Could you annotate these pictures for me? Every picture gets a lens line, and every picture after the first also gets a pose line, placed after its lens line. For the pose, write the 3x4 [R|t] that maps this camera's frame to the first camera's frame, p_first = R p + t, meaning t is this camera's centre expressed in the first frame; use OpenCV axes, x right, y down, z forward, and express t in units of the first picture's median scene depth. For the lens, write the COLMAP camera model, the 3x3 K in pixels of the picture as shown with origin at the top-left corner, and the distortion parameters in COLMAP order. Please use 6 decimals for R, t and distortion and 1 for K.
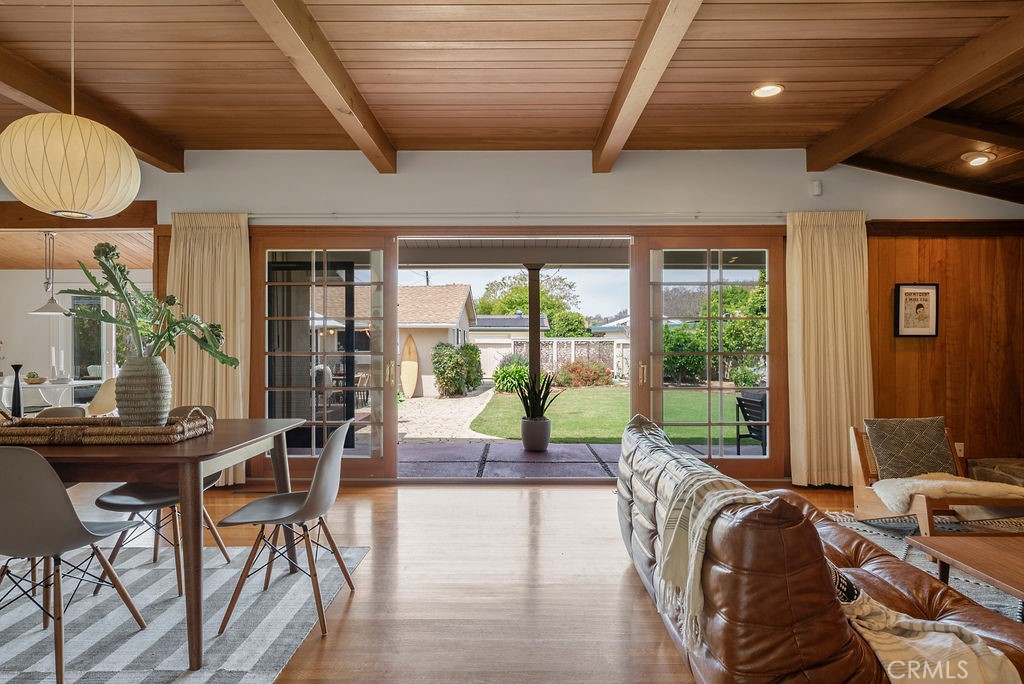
lens RADIAL K [[579.5, 0, 519.9], [0, 579.5, 338.6], [0, 0, 1]] dist [-0.001831, -0.001246]
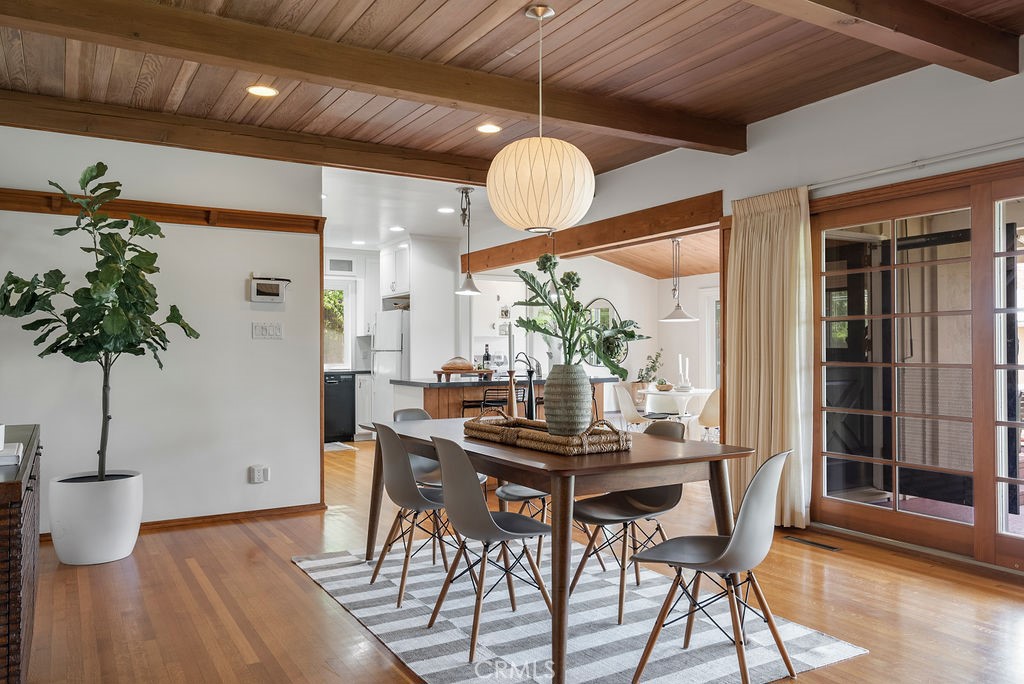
lens RADIAL K [[762.0, 0, 515.3], [0, 762.0, 341.4], [0, 0, 1]] dist [-0.000250, 0.009933]
pose [[0.509711, -0.012046, -0.860261, 0.321406], [0.010342, 0.999916, -0.007874, -0.000300], [0.860284, -0.004884, 0.509792, 0.196359]]
